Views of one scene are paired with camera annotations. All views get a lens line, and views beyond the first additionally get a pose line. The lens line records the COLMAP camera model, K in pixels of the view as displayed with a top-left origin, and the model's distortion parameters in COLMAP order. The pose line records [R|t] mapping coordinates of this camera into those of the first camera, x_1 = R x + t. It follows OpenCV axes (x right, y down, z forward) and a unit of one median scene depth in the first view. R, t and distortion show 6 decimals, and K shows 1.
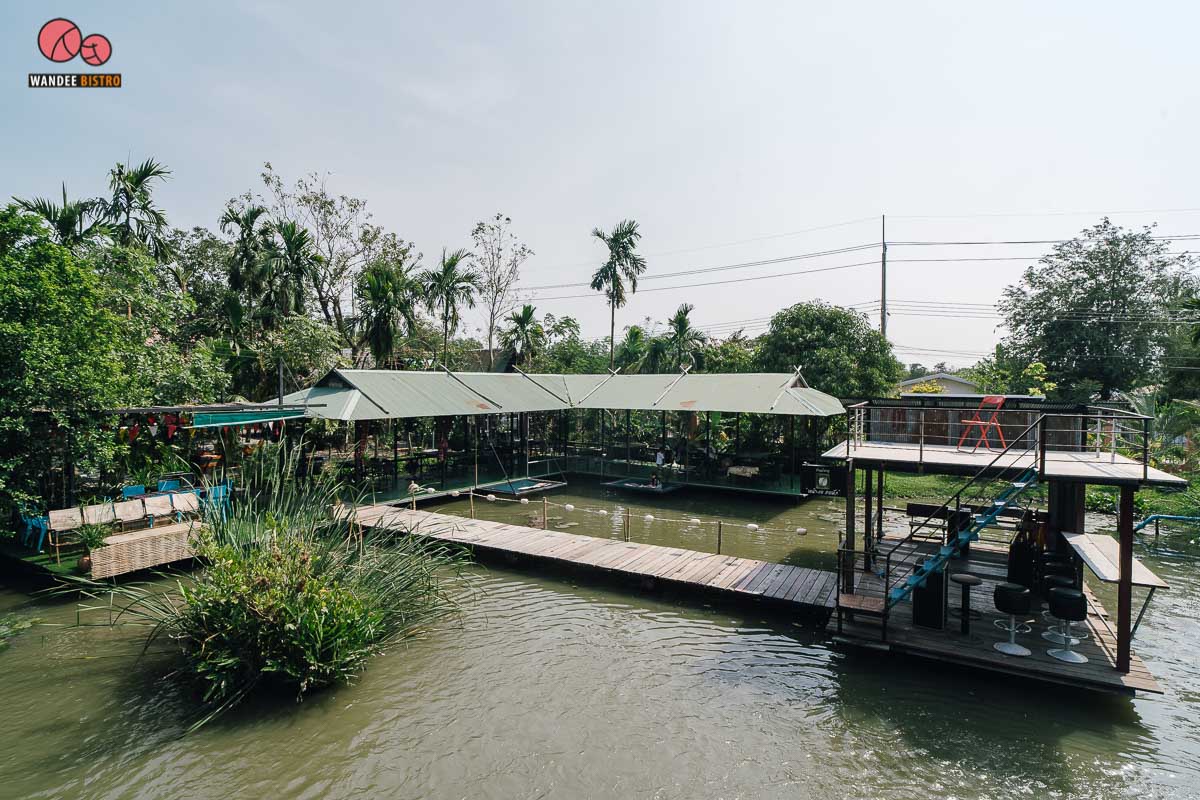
lens RADIAL K [[597.0, 0, 600.0], [0, 597.0, 400.0], [0, 0, 1]] dist [0.000515, -0.000026]
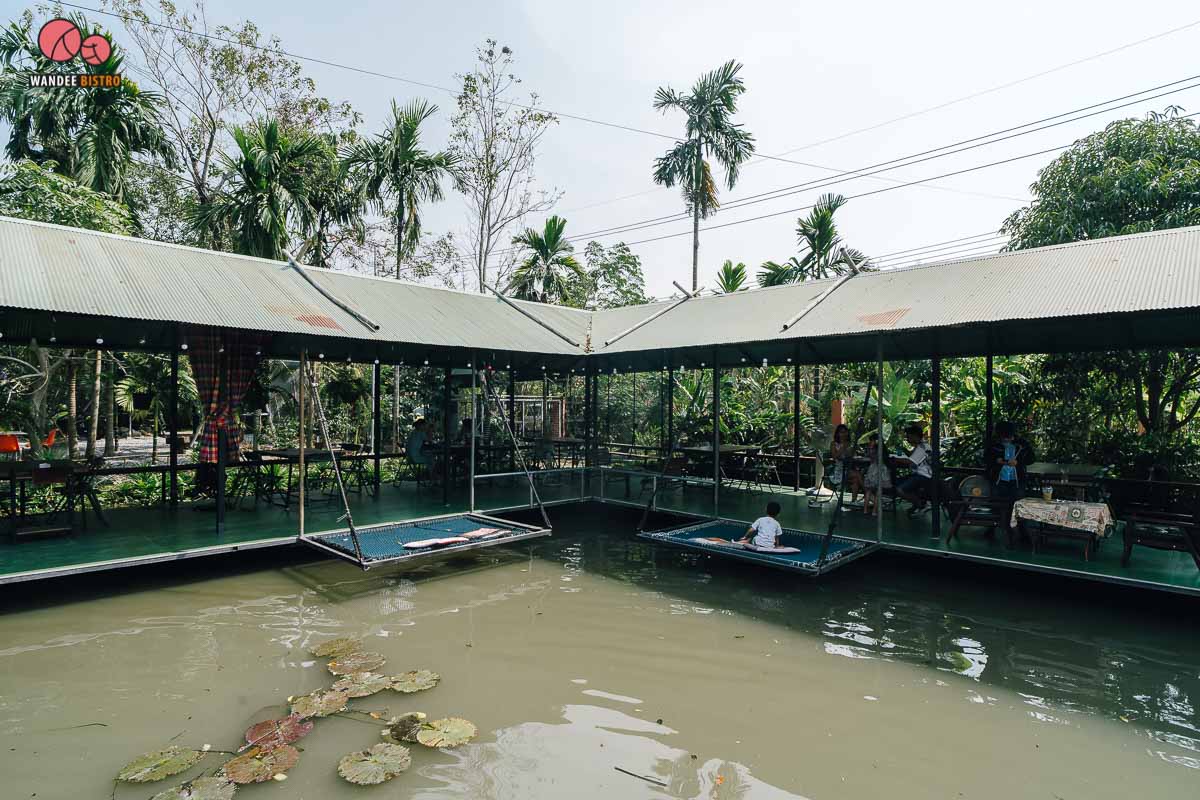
lens RADIAL K [[597.0, 0, 600.0], [0, 597.0, 400.0], [0, 0, 1]] dist [0.000515, -0.000026]
pose [[0.986125, 0.001711, -0.165998, 0.027179], [-0.008535, 0.999147, -0.040403, 0.048561], [0.165787, 0.041259, 0.985298, 0.428185]]
